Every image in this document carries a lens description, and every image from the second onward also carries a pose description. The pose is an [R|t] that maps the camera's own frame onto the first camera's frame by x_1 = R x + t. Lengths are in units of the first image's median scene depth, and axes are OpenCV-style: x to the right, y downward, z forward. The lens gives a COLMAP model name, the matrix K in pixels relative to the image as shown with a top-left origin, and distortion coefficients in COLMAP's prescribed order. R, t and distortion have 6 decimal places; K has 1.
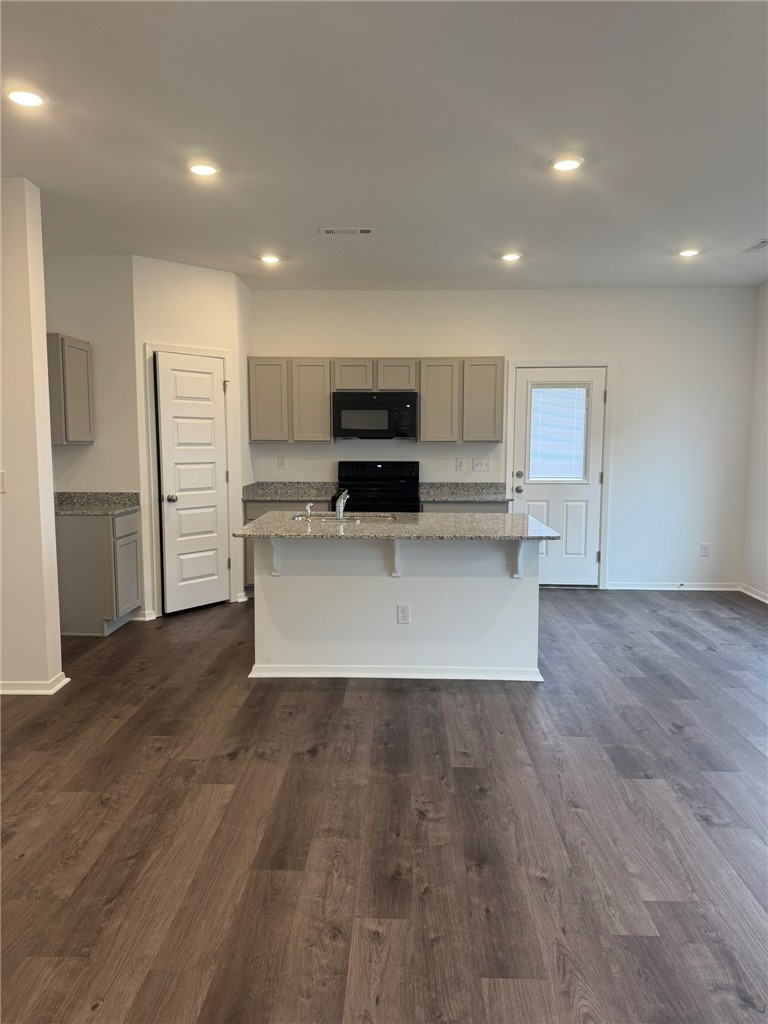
lens RADIAL K [[704.9, 0, 384.0], [0, 704.9, 512.0], [0, 0, 1]] dist [0.084634, -0.111861]
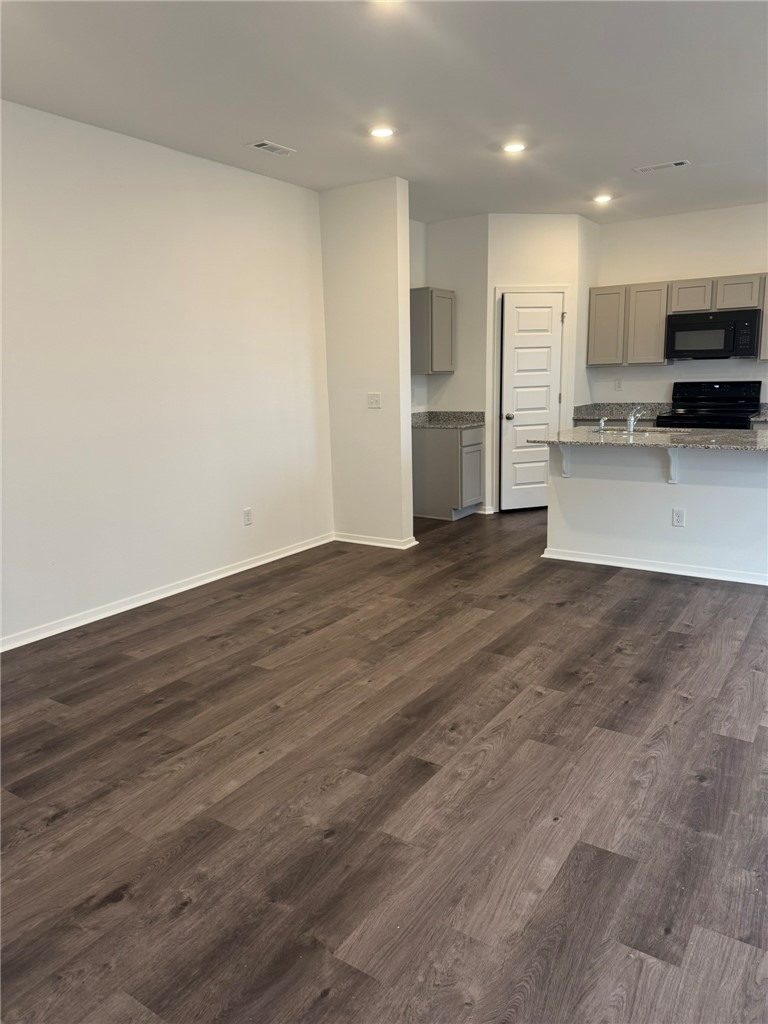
lens RADIAL K [[704.9, 0, 384.0], [0, 704.9, 512.0], [0, 0, 1]] dist [0.084634, -0.111861]
pose [[0.843966, 0.077795, -0.530726, 0.198381], [-0.027004, 0.994334, 0.102810, 0.028064], [0.535717, -0.072436, 0.841285, -0.168047]]
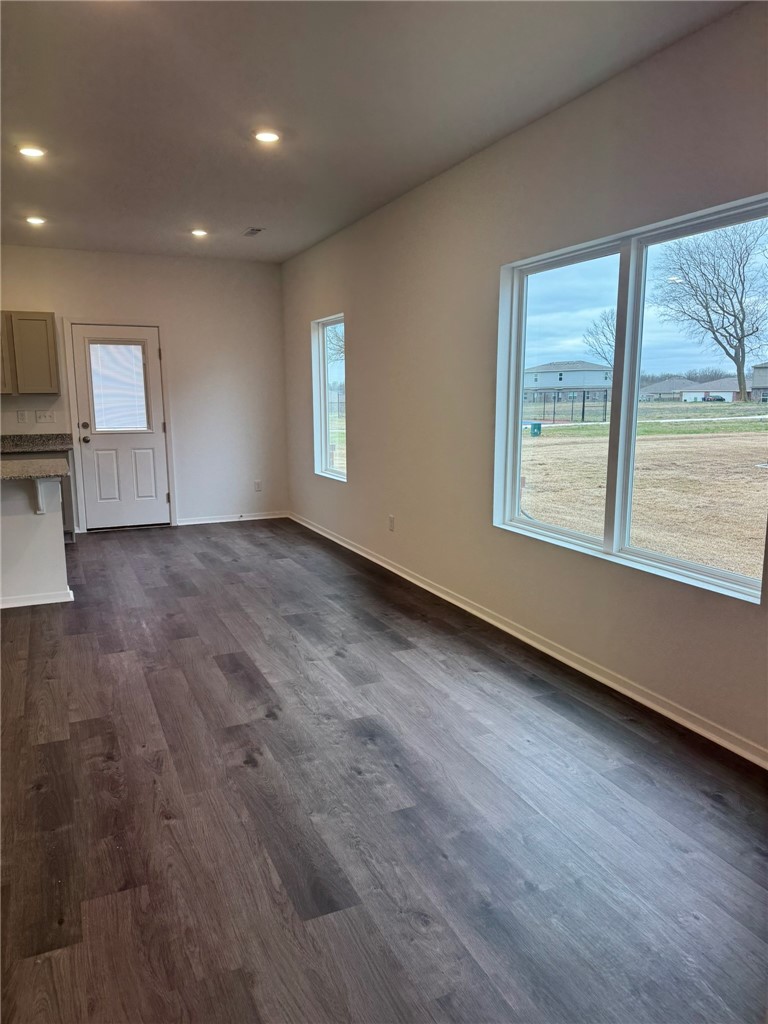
lens RADIAL K [[704.9, 0, 384.0], [0, 704.9, 512.0], [0, 0, 1]] dist [0.084634, -0.111861]
pose [[0.893253, -0.079196, 0.442524, 0.145590], [0.052845, 0.996034, 0.071584, 0.031501], [-0.446438, -0.040557, 0.893895, -0.220428]]
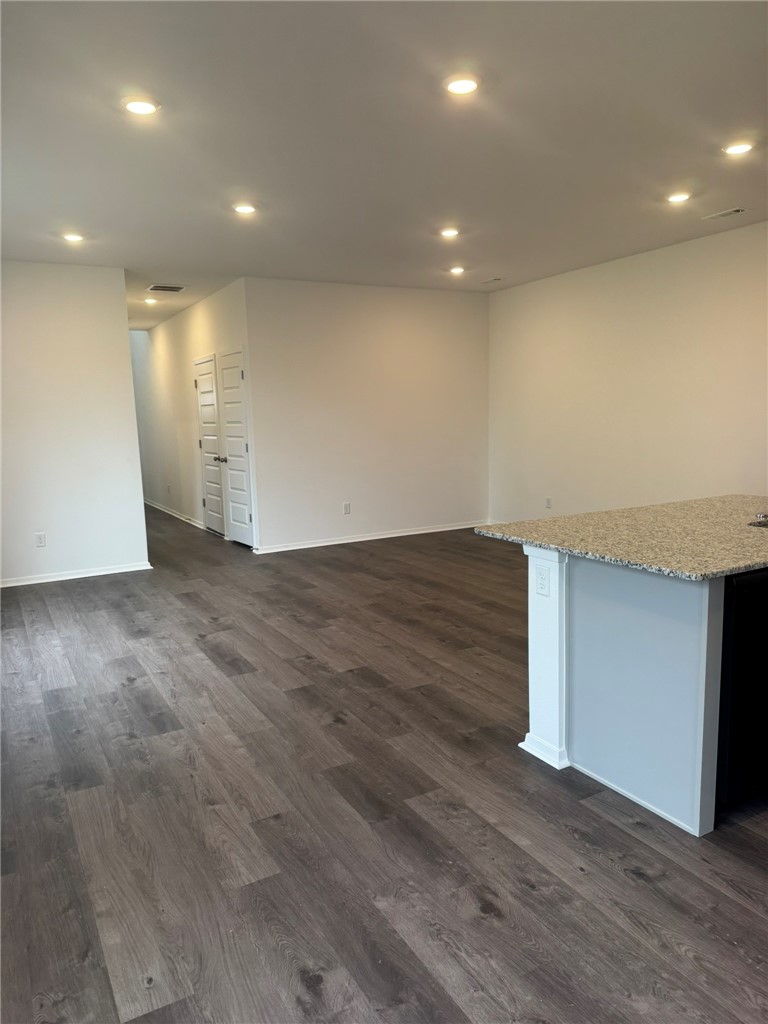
lens RADIAL K [[704.9, 0, 384.0], [0, 704.9, 512.0], [0, 0, 1]] dist [0.084634, -0.111861]
pose [[-0.854322, 0.097100, -0.510593, 0.578478], [-0.027053, 0.972754, 0.230254, -0.129229], [0.519040, 0.210524, -0.828419, 1.245338]]
